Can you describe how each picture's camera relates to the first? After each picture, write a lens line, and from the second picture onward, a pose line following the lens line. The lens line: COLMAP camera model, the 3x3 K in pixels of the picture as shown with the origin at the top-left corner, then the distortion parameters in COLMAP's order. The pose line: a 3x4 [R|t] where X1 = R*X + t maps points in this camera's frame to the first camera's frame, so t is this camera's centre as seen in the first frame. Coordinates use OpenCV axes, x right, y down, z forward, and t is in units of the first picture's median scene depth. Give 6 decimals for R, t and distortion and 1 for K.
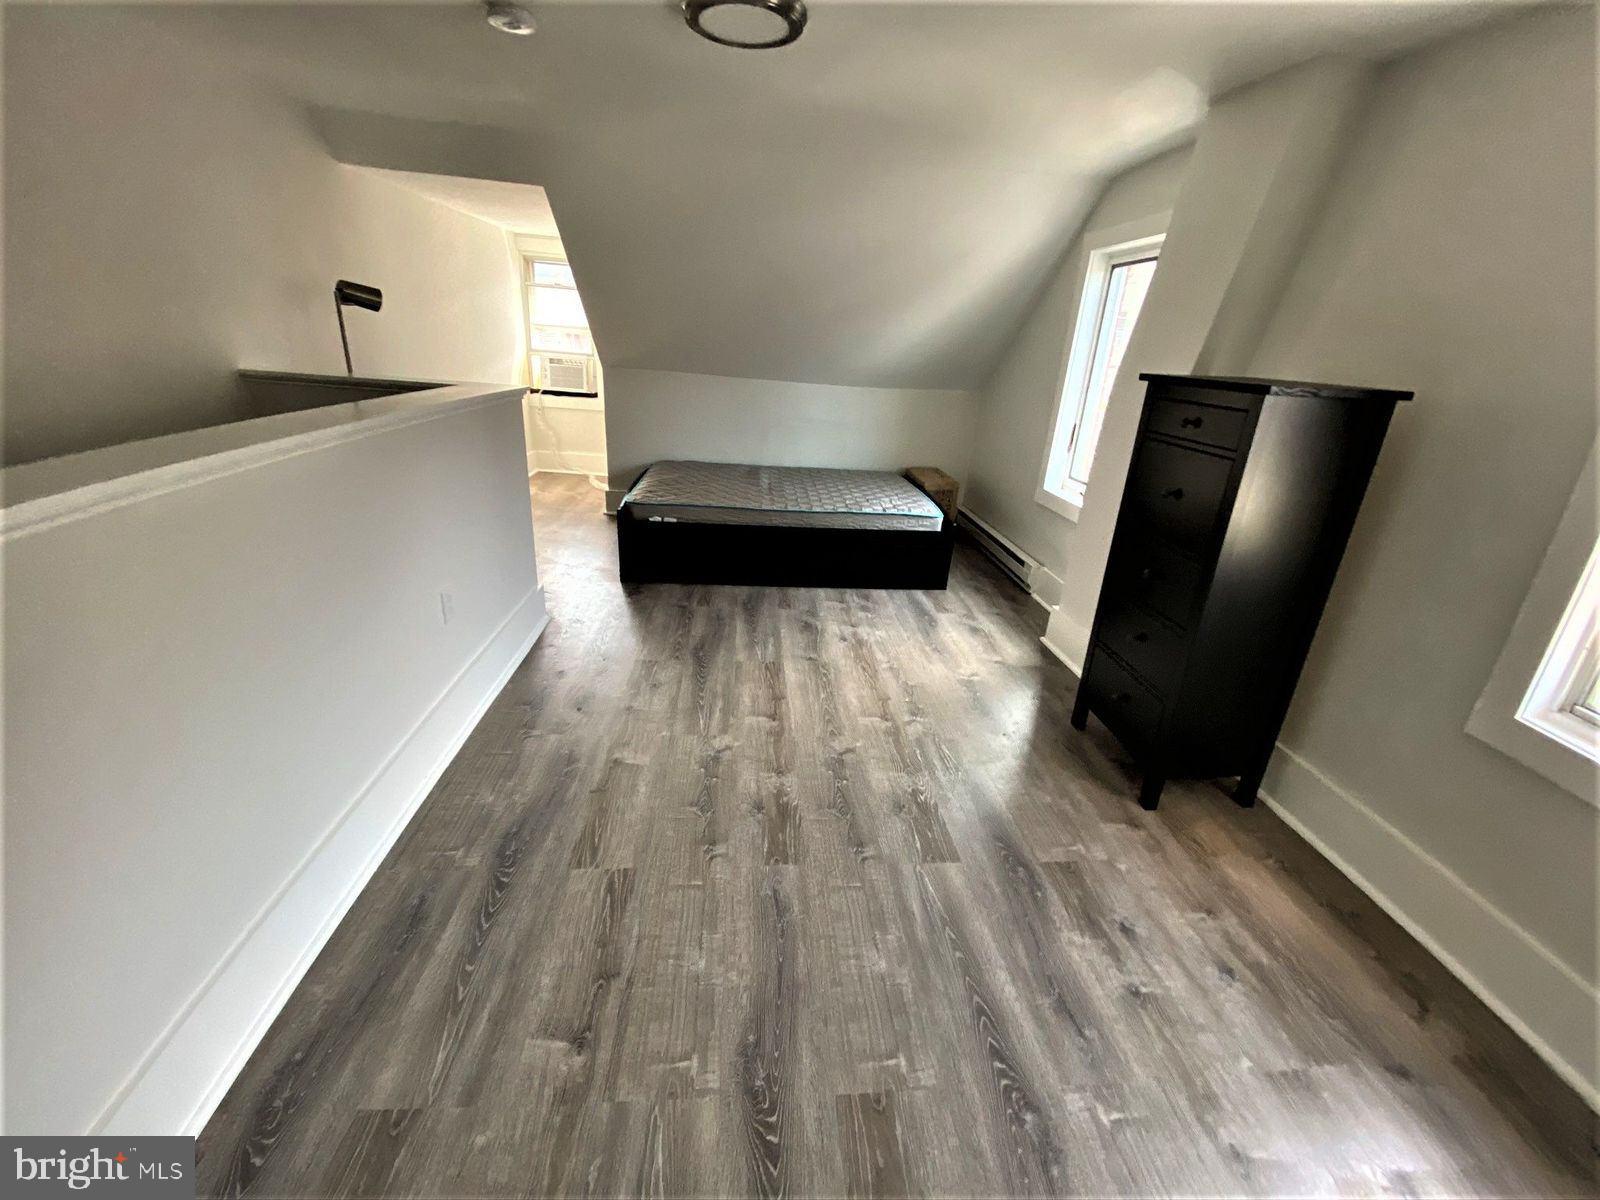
lens RADIAL K [[644.8, 0, 814.4], [0, 644.8, 592.6], [0, 0, 1]] dist [0.000776, -0.015723]
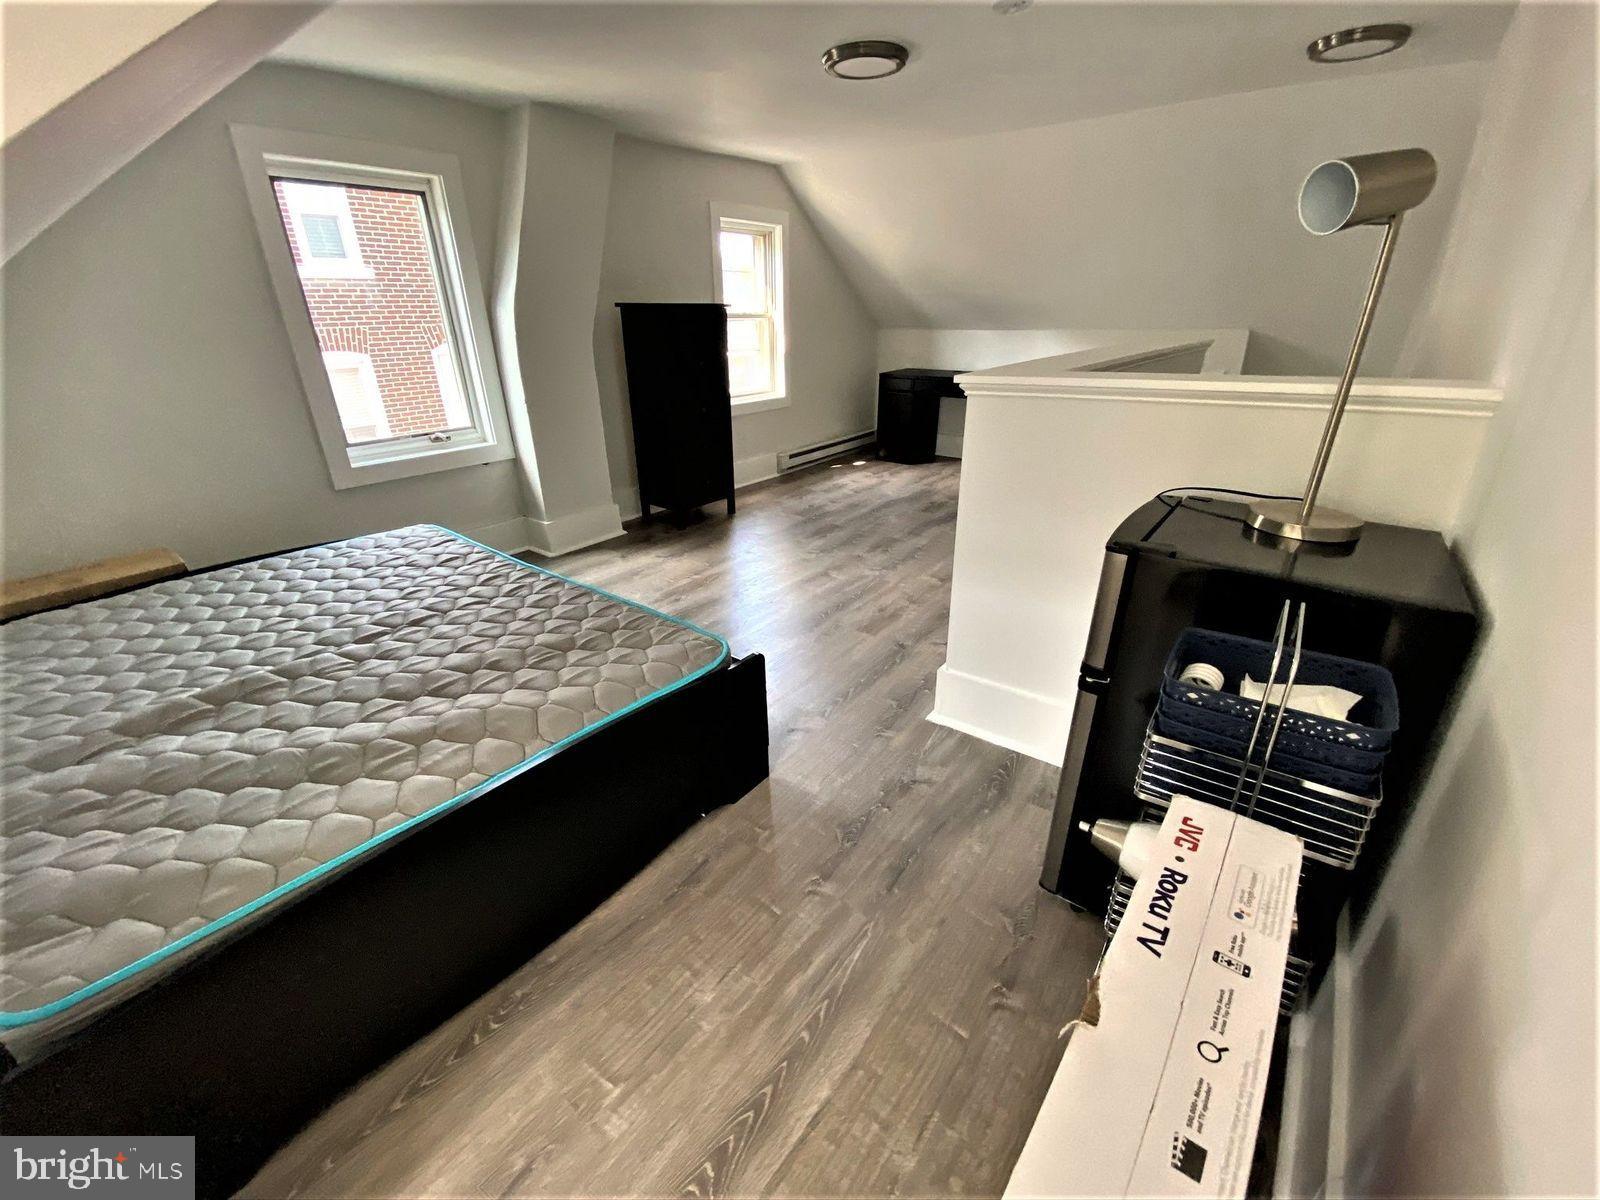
lens RADIAL K [[644.8, 0, 814.4], [0, 644.8, 592.6], [0, 0, 1]] dist [0.000776, -0.015723]
pose [[-0.735852, -0.345087, 0.582613, -1.096103], [0.180234, 0.729547, 0.659756, -0.885388], [-0.652716, 0.590489, -0.474642, 2.129739]]
